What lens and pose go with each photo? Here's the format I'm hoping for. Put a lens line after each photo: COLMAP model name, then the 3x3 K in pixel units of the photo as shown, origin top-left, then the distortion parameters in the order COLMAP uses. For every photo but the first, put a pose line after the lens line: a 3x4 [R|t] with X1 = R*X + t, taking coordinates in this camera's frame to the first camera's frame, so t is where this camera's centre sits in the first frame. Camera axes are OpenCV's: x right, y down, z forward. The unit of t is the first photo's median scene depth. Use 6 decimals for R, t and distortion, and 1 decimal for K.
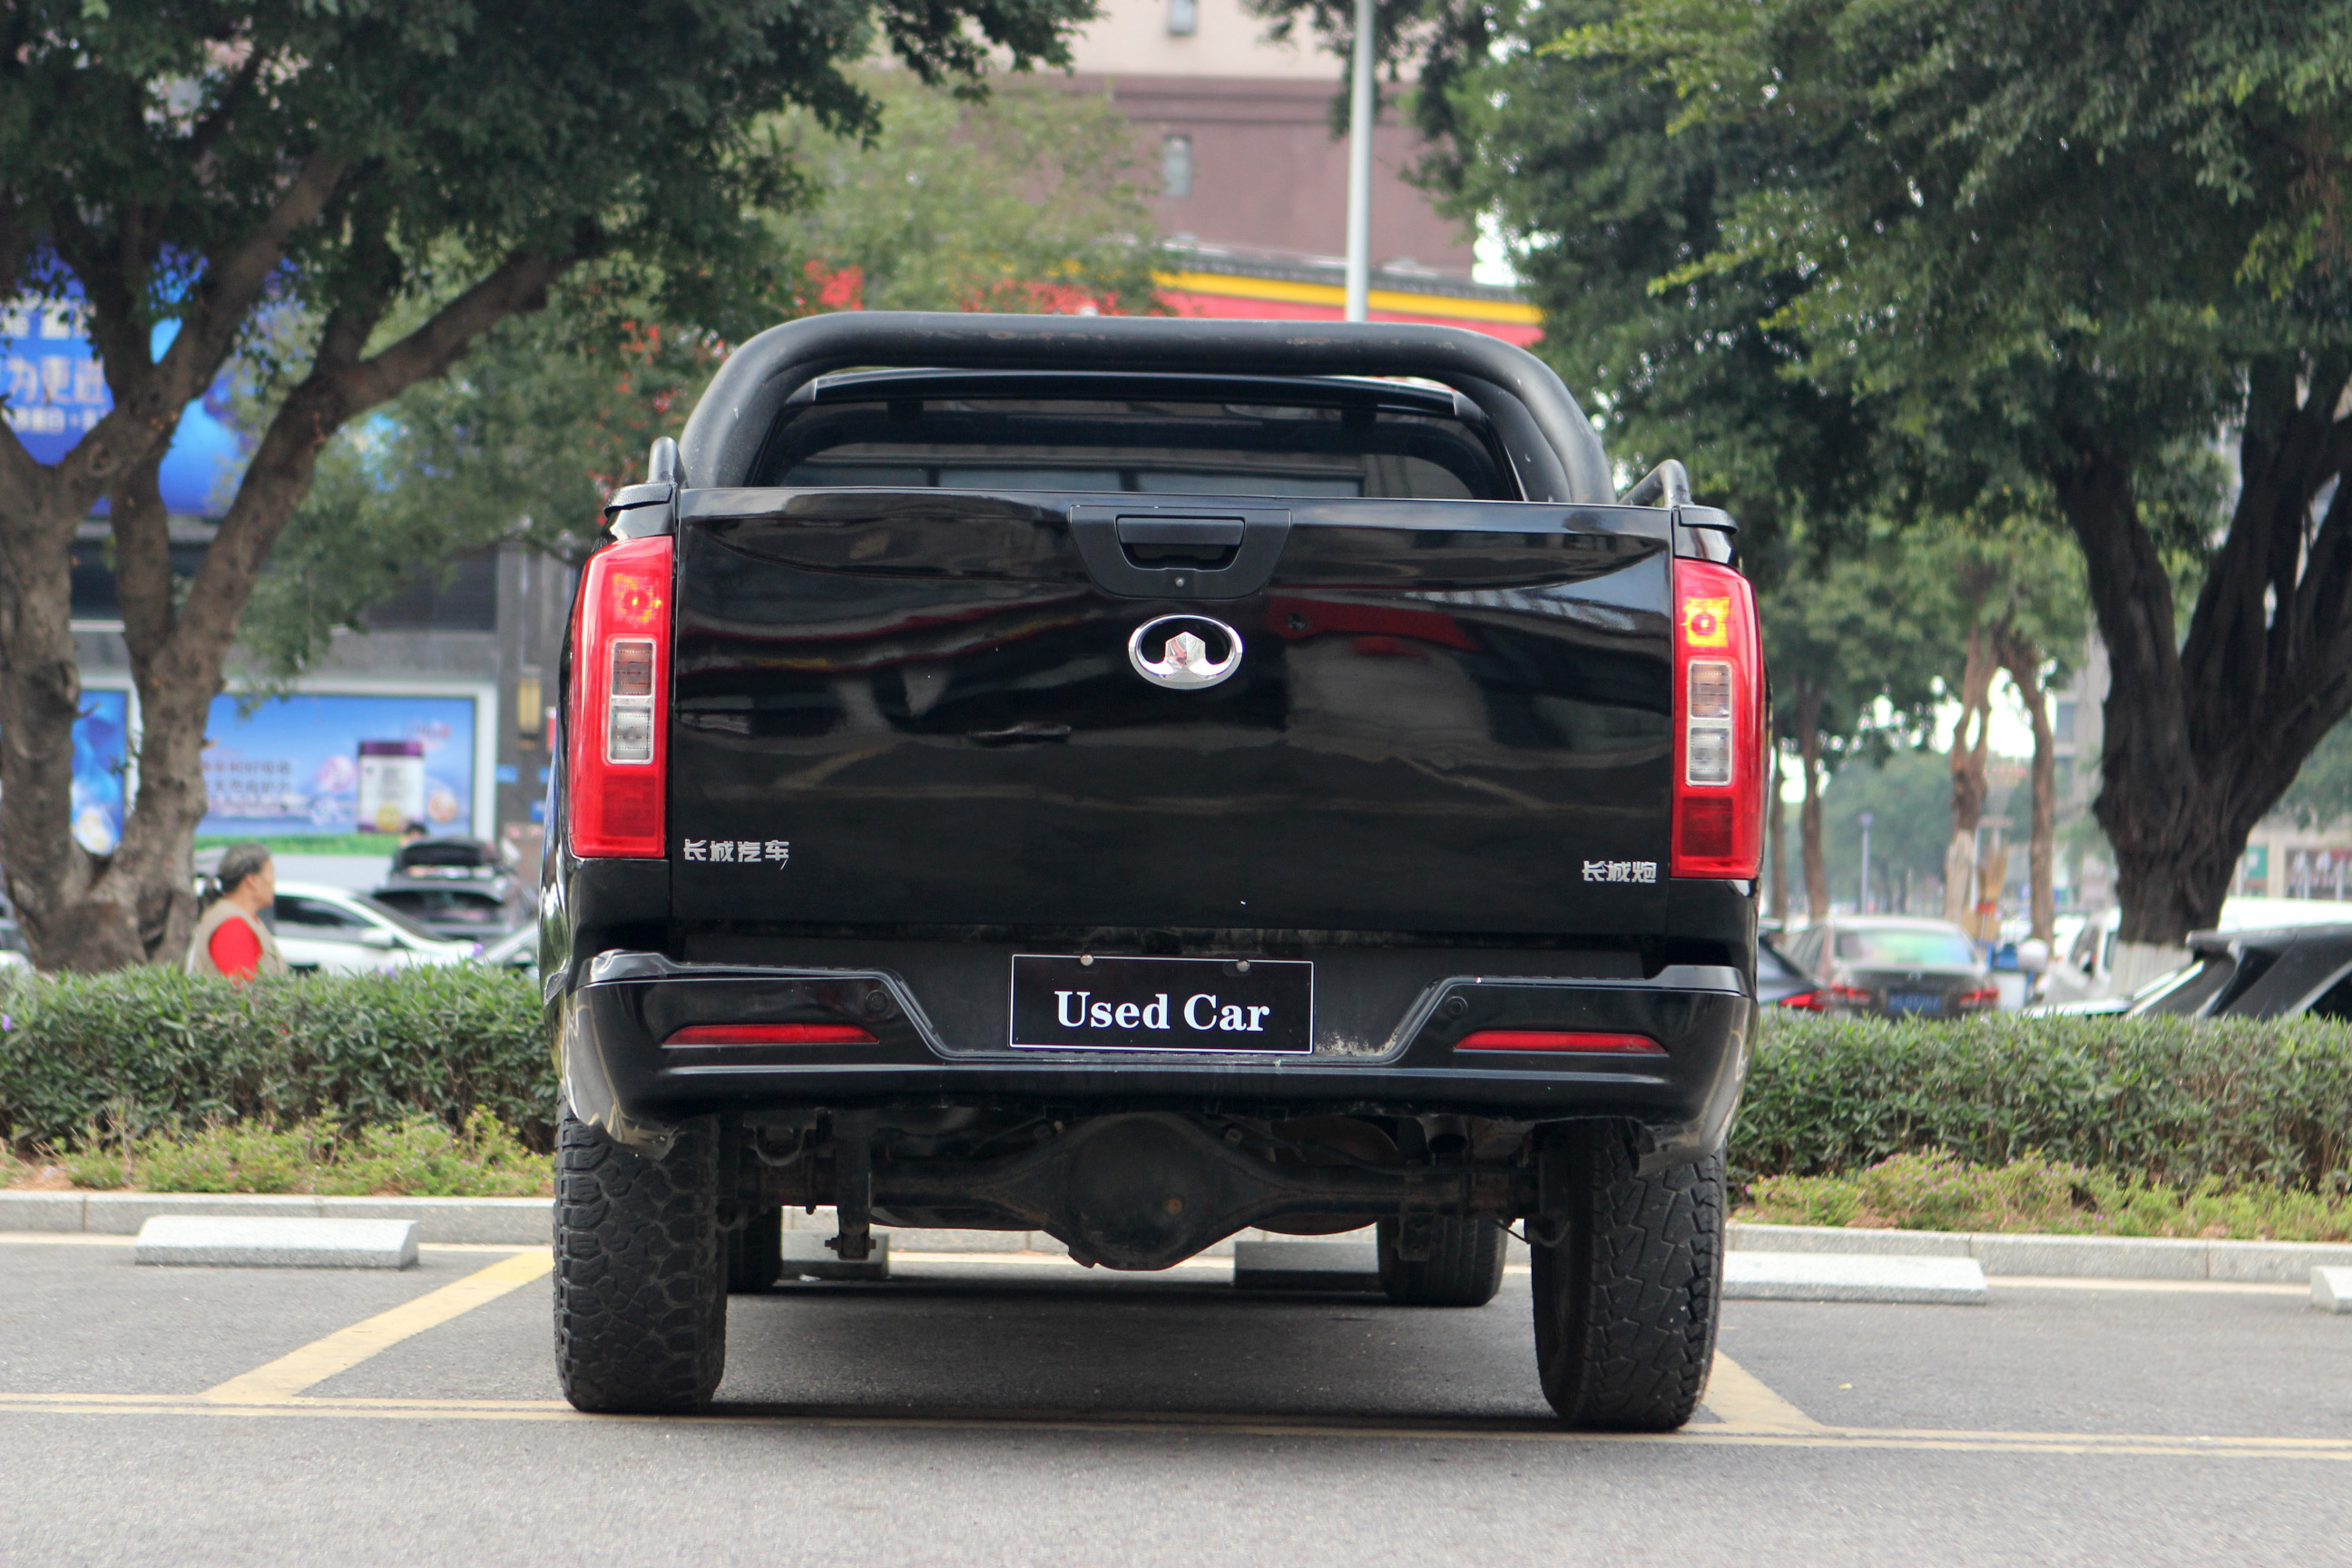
lens RADIAL K [[5818.4, 0, 1176.2], [0, 5818.4, 782.3], [0, 0, 1]] dist [0.129581, 0.000000]
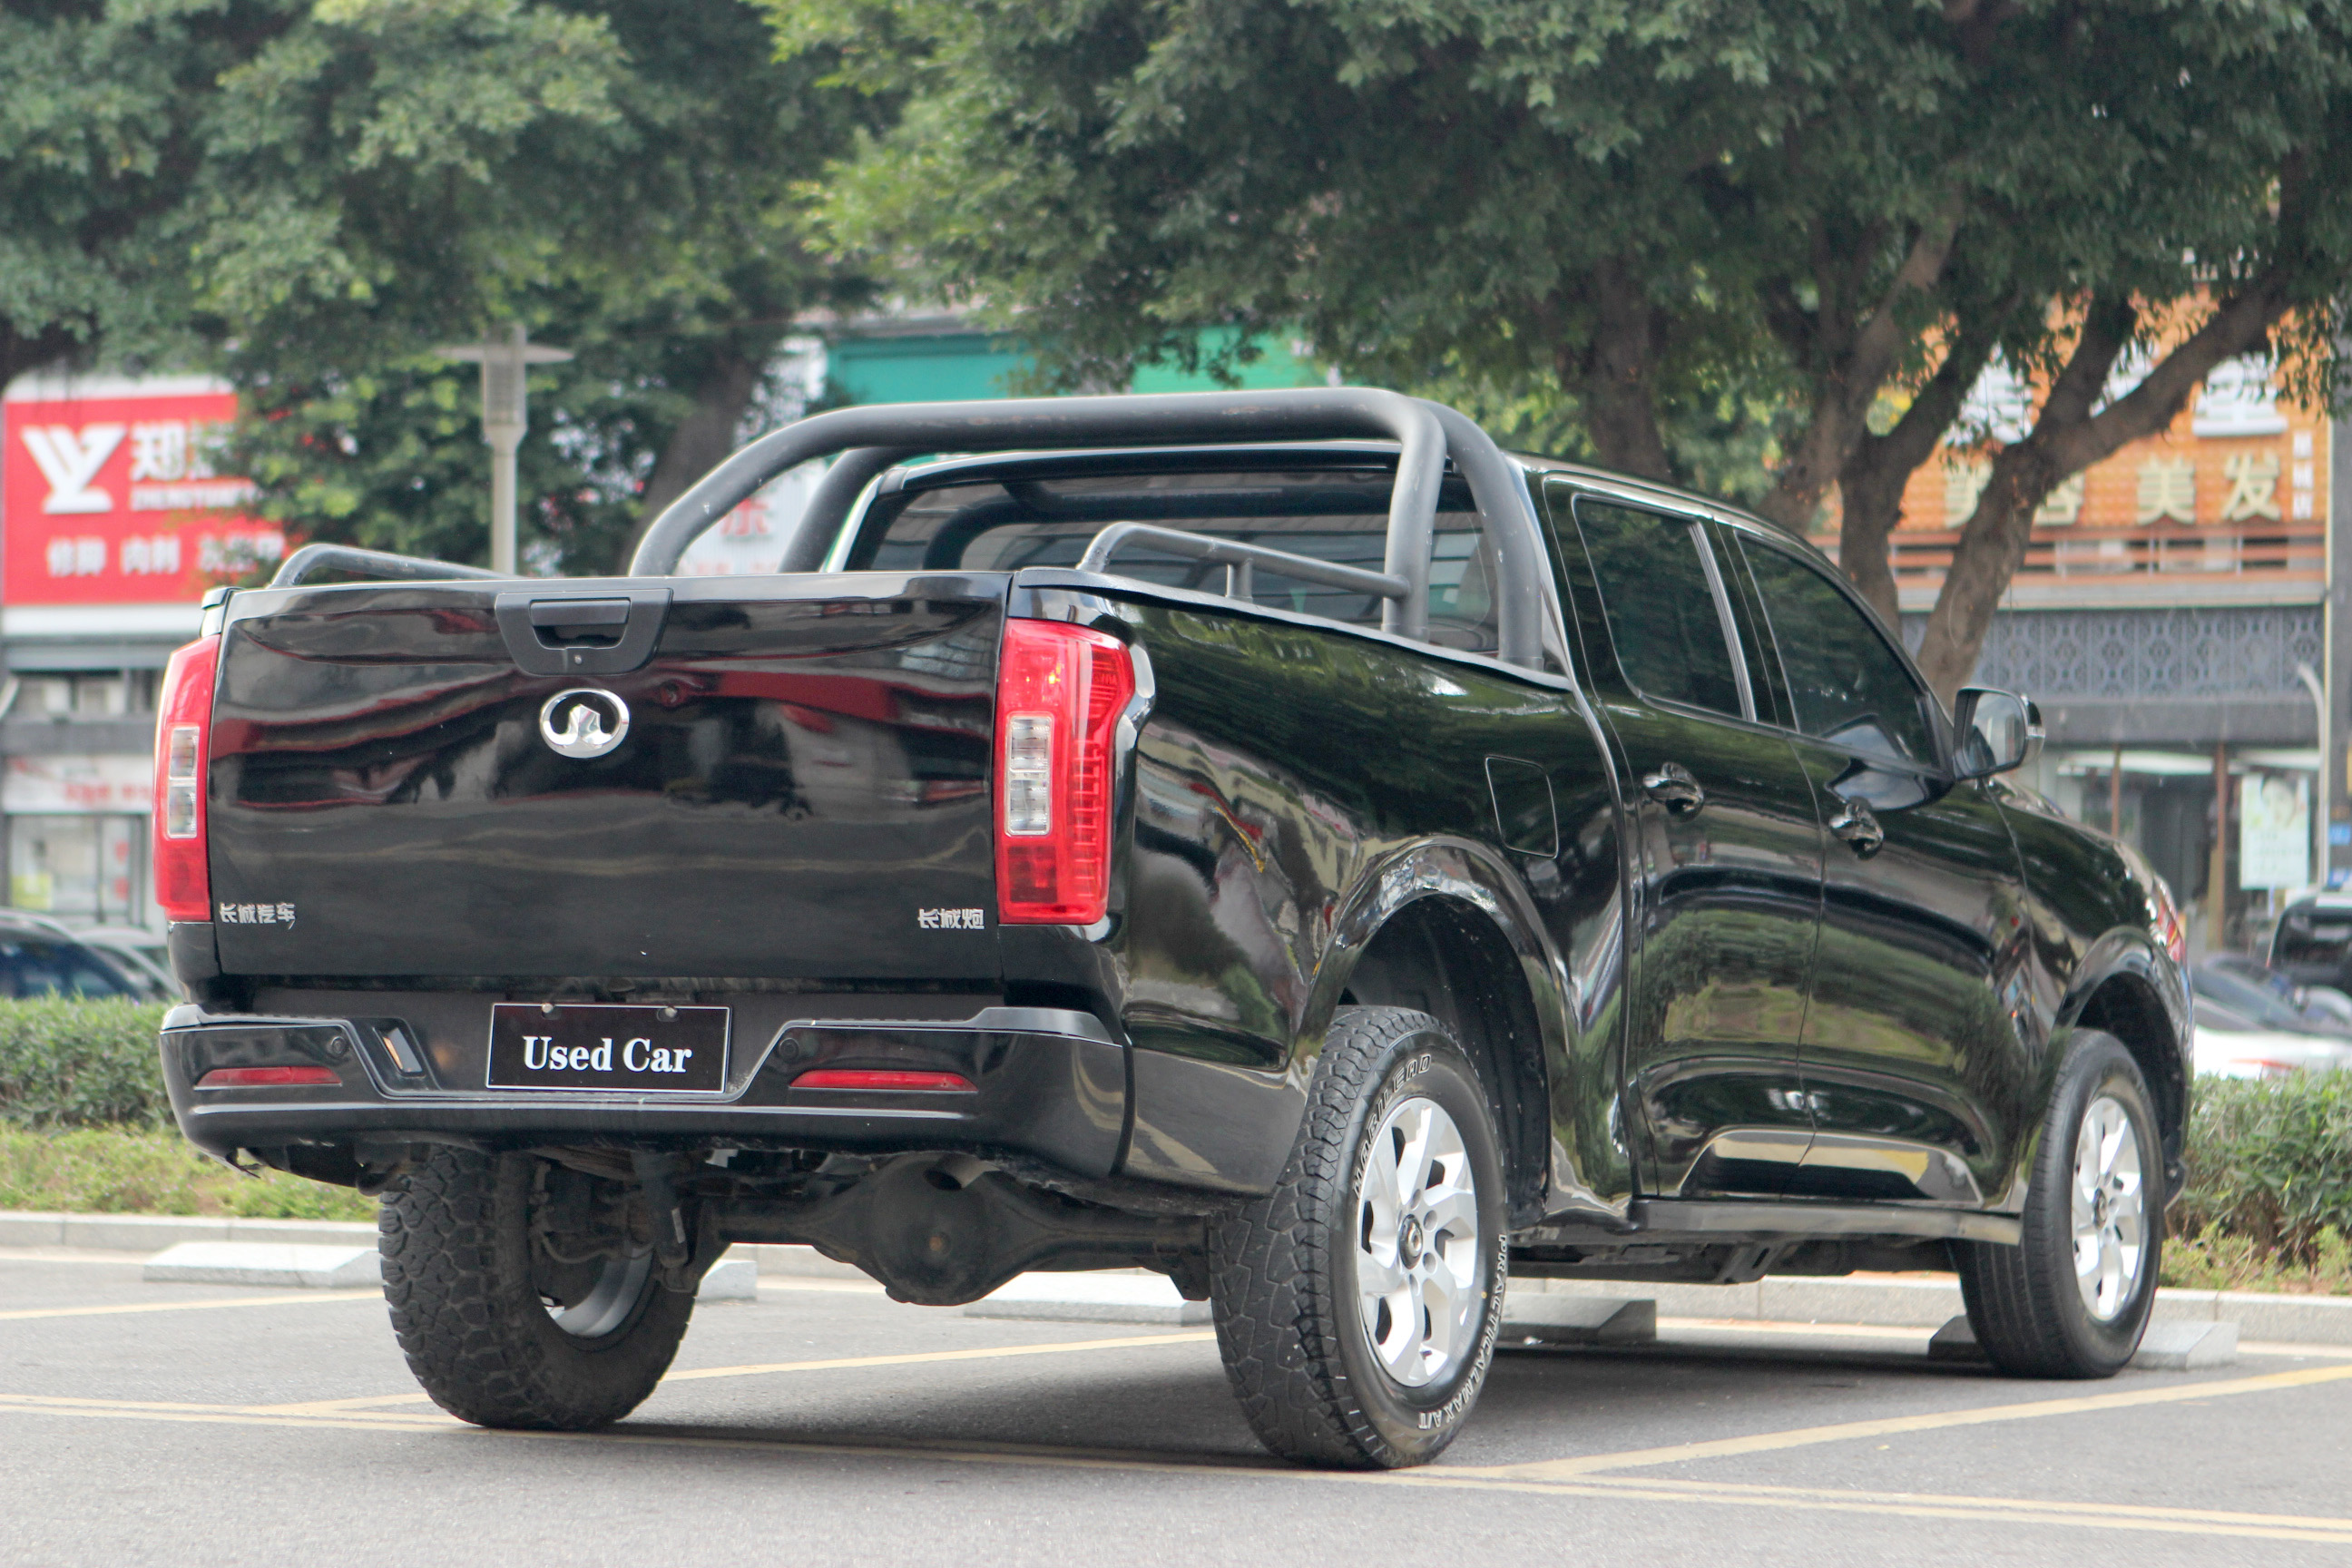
lens RADIAL K [[6376.9, 0, 1174.3], [0, 6376.9, 785.2], [0, 0, 1]] dist [0.062900, 0.000000]
pose [[0.870589, -0.026266, -0.491310, 0.676028], [0.019665, 0.999634, -0.018596, 0.013366], [0.491619, 0.006528, 0.870786, 0.015368]]
